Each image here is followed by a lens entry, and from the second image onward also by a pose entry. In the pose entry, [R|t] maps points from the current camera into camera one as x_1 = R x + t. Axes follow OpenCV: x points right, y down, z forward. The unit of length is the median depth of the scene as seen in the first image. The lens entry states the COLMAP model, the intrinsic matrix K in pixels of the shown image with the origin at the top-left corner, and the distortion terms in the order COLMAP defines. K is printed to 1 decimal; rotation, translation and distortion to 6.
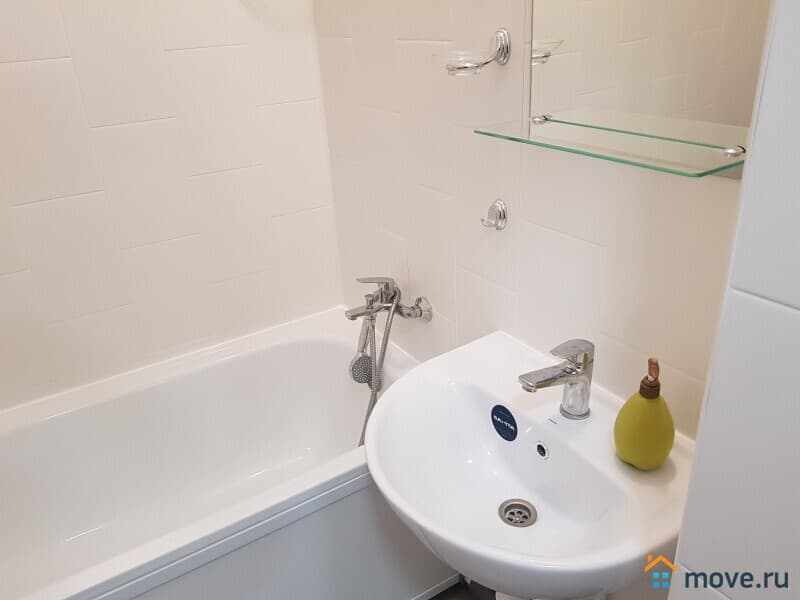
lens RADIAL K [[624.7, 0, 400.3], [0, 624.7, 319.4], [0, 0, 1]] dist [0.004804, -0.000679]
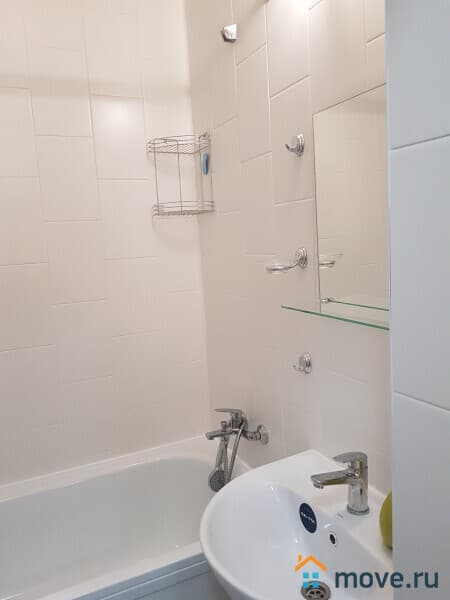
lens RADIAL K [[482.3, 0, 225.0], [0, 482.3, 300.0], [0, 0, 1]] dist [0.051067, -0.086289]
pose [[0.992642, 0.017557, -0.119809, 0.108926], [-0.055267, 0.946054, -0.319261, 0.068526], [0.107741, 0.323533, 0.940063, -0.140677]]
